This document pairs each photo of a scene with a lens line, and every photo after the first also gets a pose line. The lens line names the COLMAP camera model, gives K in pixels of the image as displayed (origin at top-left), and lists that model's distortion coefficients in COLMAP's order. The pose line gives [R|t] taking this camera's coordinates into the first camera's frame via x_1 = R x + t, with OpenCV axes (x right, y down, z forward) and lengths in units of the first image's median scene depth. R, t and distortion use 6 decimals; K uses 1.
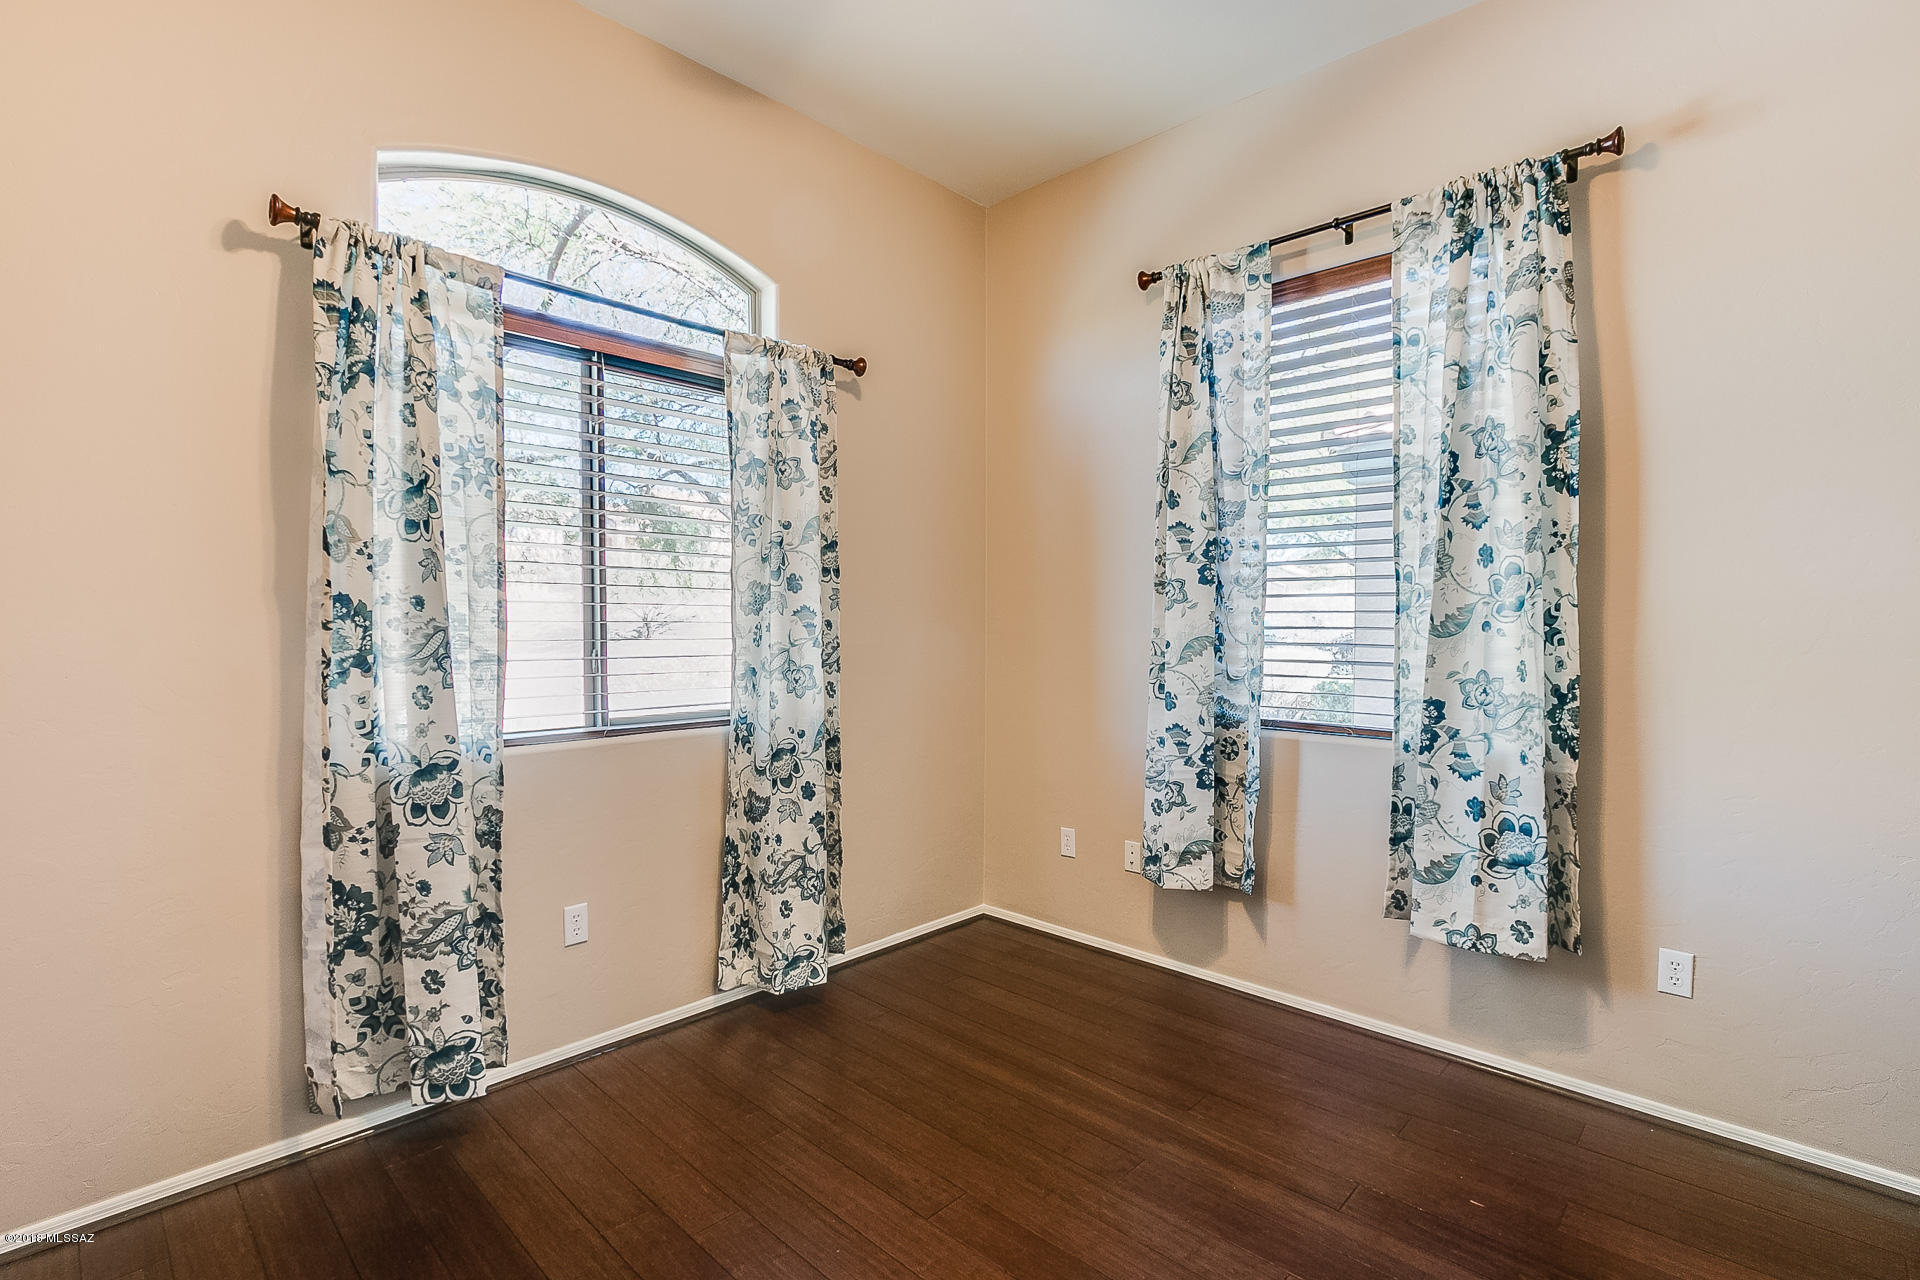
lens RADIAL K [[894.3, 0, 952.2], [0, 894.3, 646.3], [0, 0, 1]] dist [-0.016425, -0.000614]
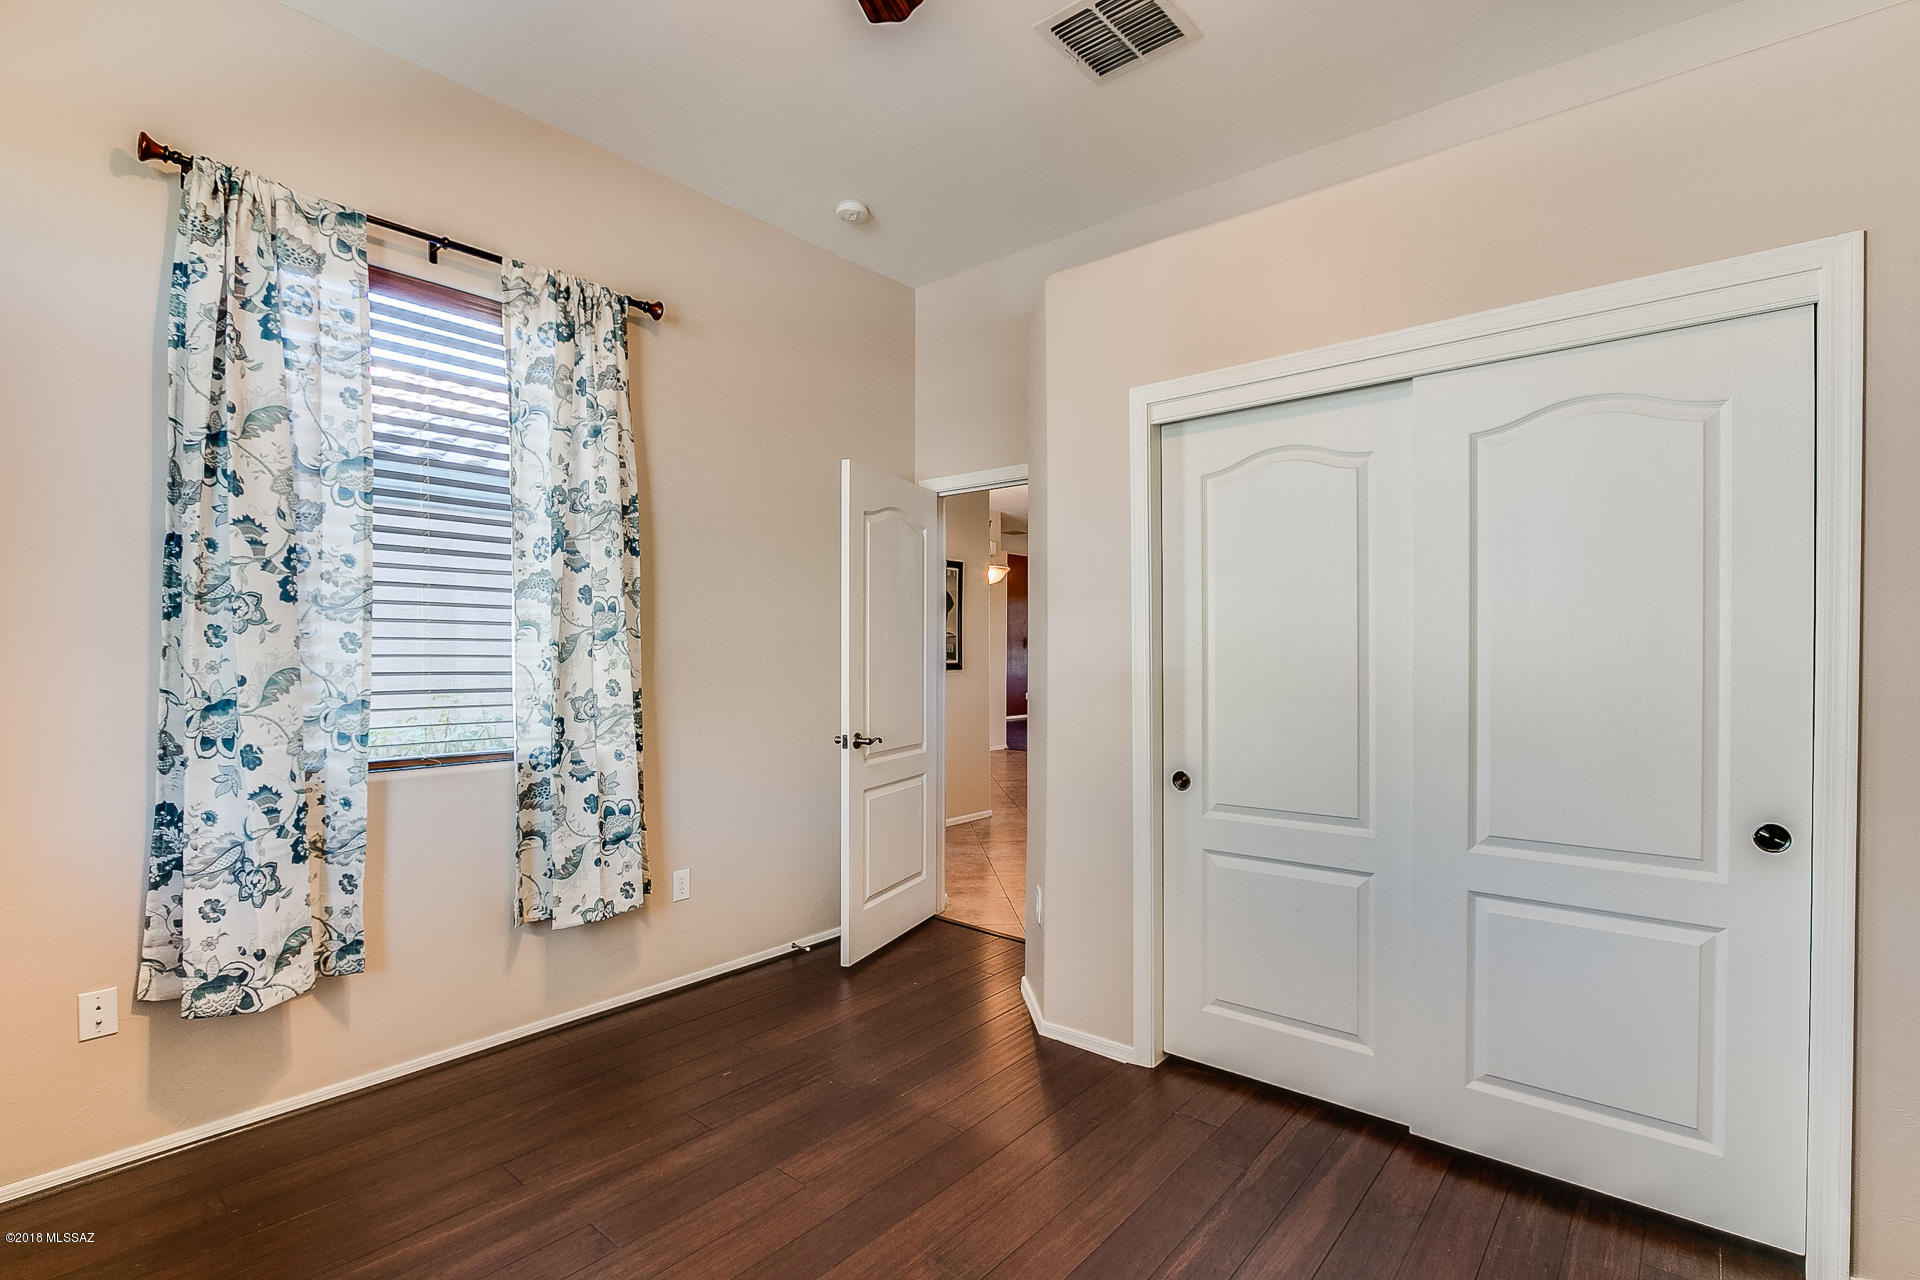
lens RADIAL K [[894.3, 0, 952.4], [0, 894.3, 638.6], [0, 0, 1]] dist [-0.016425, -0.000614]
pose [[-0.065575, 0.005886, 0.997830, -0.617856], [0.021095, 0.999767, -0.004511, -0.024742], [-0.997625, 0.020754, -0.065684, 0.551520]]
